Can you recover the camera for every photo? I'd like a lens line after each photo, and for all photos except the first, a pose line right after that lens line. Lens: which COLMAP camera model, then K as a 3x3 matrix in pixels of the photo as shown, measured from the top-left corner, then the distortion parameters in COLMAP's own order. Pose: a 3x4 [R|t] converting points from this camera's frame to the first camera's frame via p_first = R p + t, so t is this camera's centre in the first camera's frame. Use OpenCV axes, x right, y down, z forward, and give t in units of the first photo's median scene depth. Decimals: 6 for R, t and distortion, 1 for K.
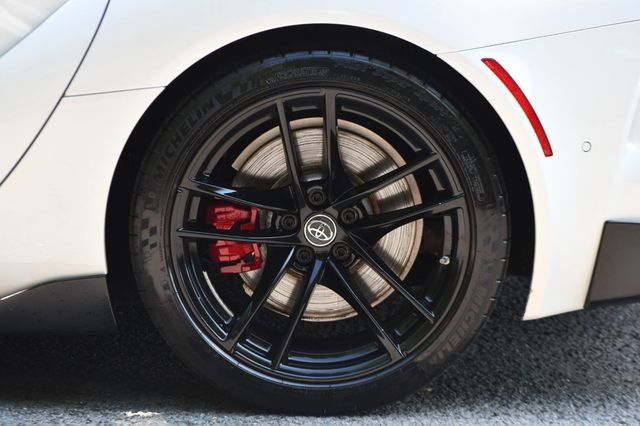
lens RADIAL K [[2811.8, 0, 320.0], [0, 2811.8, 213.0], [0, 0, 1]] dist [1.639413, -0.224782]
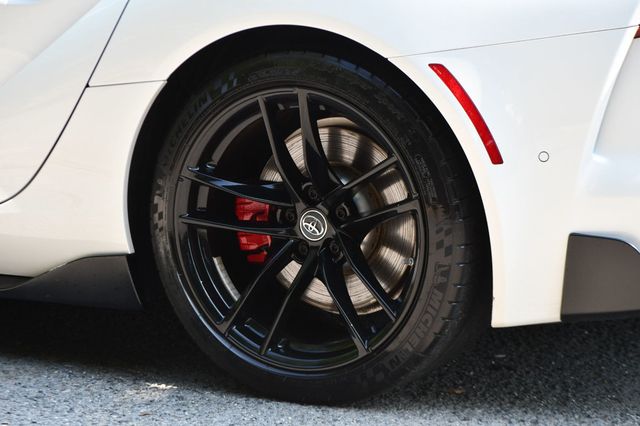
lens RADIAL K [[2811.8, 0, 320.0], [0, 2811.8, 213.0], [0, 0, 1]] dist [1.639413, -0.224782]
pose [[0.854738, 0.056692, -0.515954, 0.539483], [-0.060429, 0.998127, 0.009564, -0.008439], [0.515529, 0.023004, 0.856563, 0.115653]]
